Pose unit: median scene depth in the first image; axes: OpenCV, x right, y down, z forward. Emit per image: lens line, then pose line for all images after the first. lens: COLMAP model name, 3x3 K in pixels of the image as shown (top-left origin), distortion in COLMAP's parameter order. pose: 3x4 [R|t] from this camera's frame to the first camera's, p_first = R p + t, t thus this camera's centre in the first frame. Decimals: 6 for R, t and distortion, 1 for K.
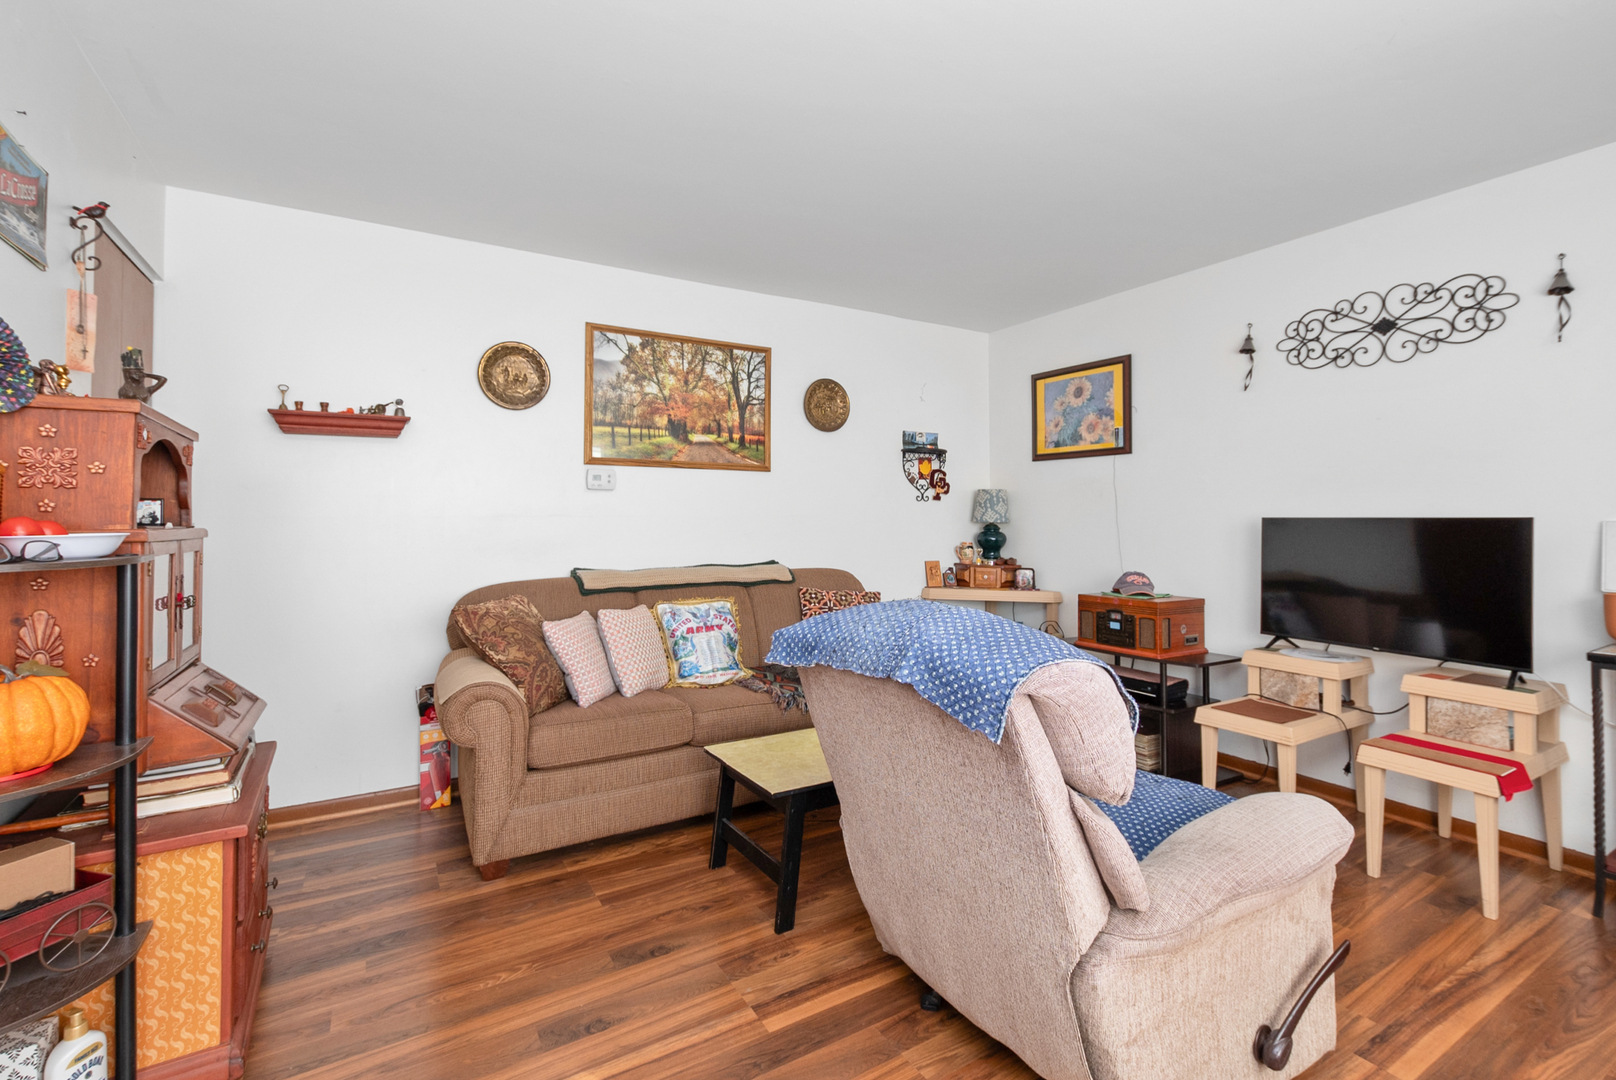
lens RADIAL K [[723.1, 0, 807.8], [0, 723.1, 507.0], [0, 0, 1]] dist [0.001665, 0.000187]
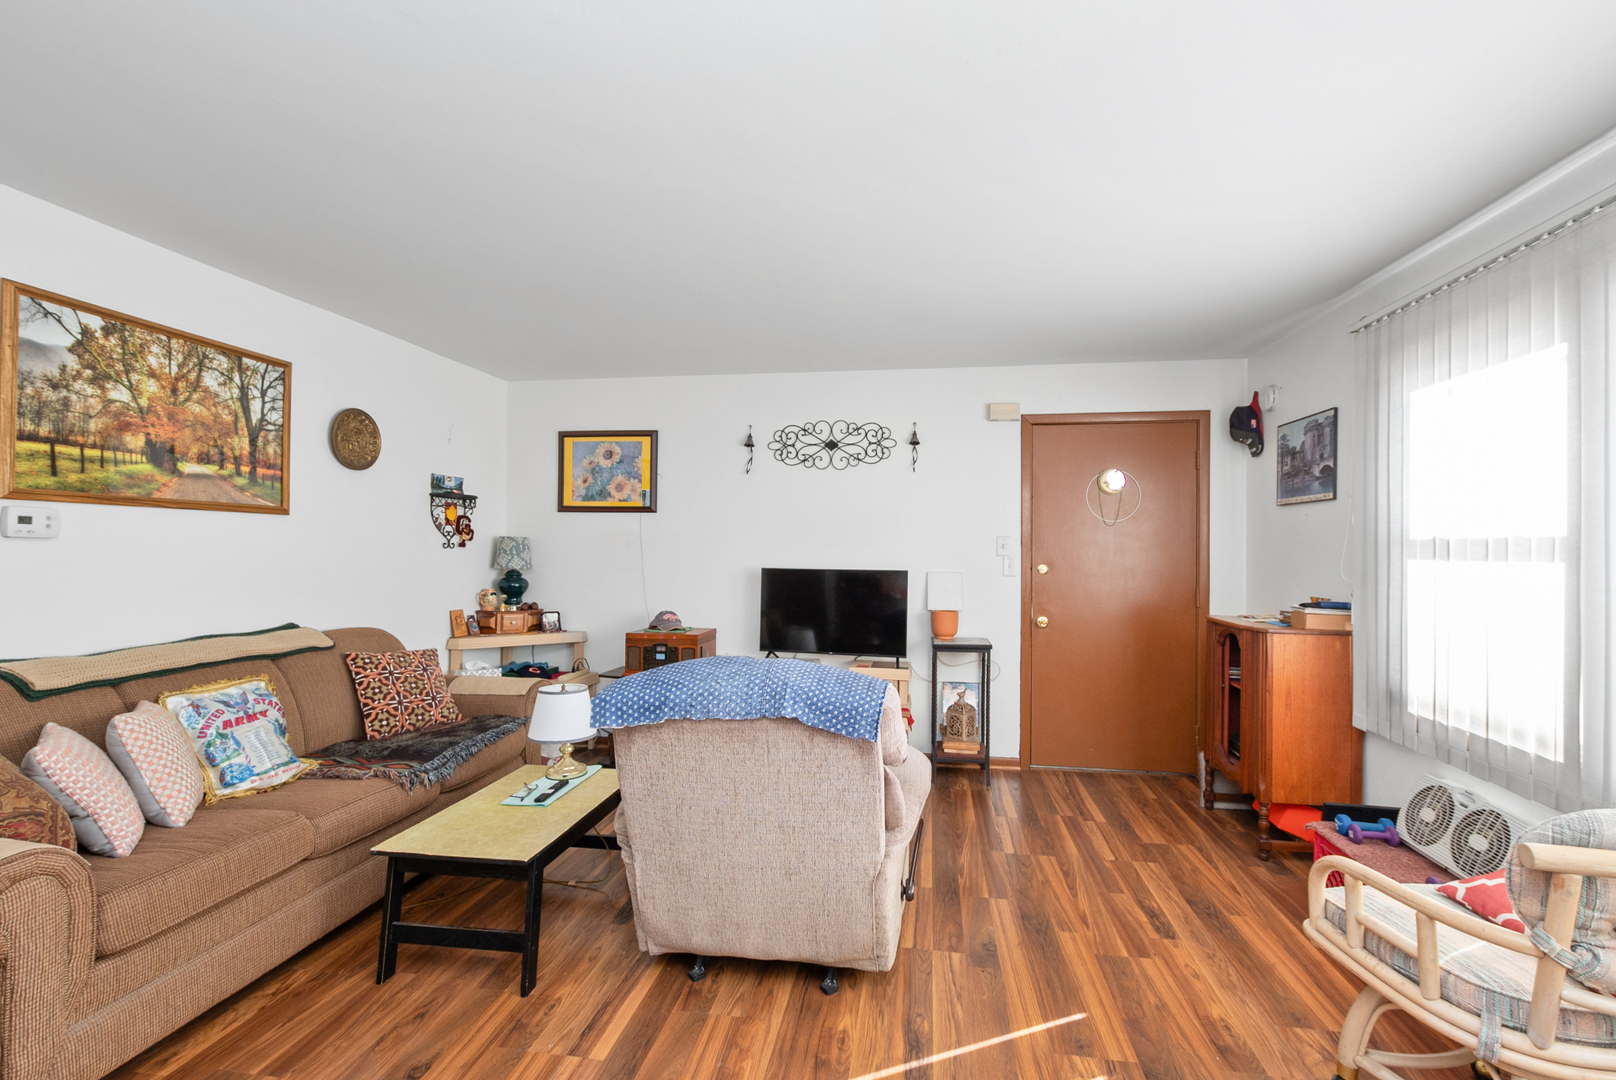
lens RADIAL K [[718.3, 0, 811.9], [0, 718.3, 545.9], [0, 0, 1]] dist [-0.000474, -0.000537]
pose [[0.643524, 0.006727, 0.765396, -0.309775], [-0.020440, 0.999756, 0.008398, -0.034642], [-0.765153, -0.021049, 0.643504, 0.028606]]
